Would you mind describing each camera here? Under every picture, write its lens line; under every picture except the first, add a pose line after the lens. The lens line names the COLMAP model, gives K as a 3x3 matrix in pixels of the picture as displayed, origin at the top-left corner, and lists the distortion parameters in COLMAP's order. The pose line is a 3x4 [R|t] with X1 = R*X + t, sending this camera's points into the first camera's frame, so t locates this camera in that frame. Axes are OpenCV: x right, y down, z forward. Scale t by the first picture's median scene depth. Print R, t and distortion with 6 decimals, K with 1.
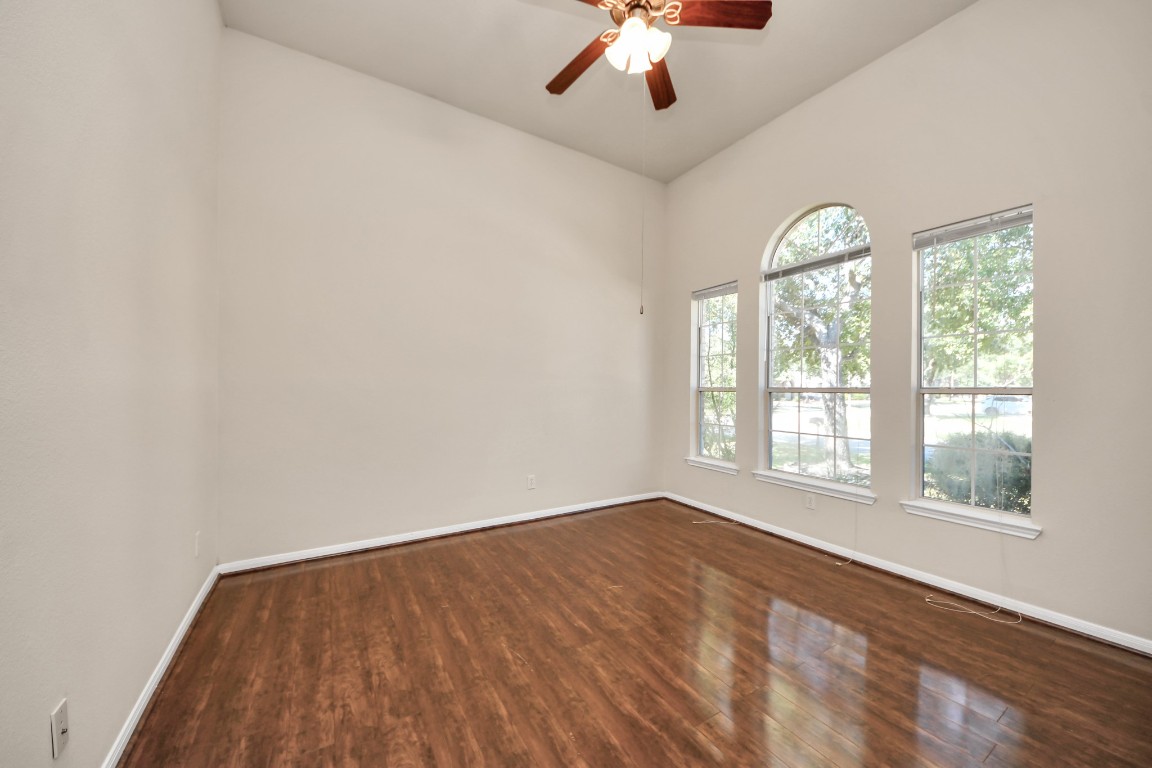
lens RADIAL K [[420.9, 0, 575.6], [0, 420.9, 386.9], [0, 0, 1]] dist [0.001791, -0.004195]
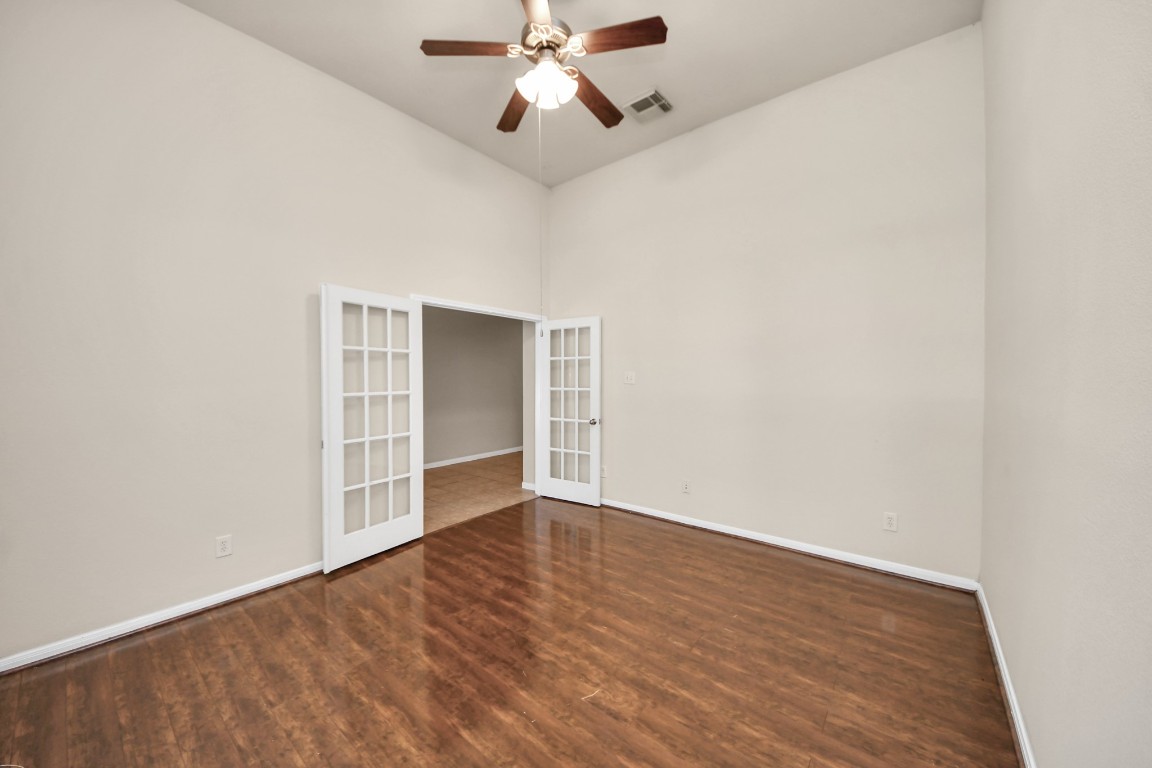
lens RADIAL K [[420.9, 0, 576.3], [0, 420.9, 383.4], [0, 0, 1]] dist [0.001791, -0.004195]
pose [[-0.945397, 0.002834, -0.325909, 0.396111], [0.000646, 0.999977, 0.006823, -0.046601], [0.325921, 0.006240, -0.945376, 1.908468]]
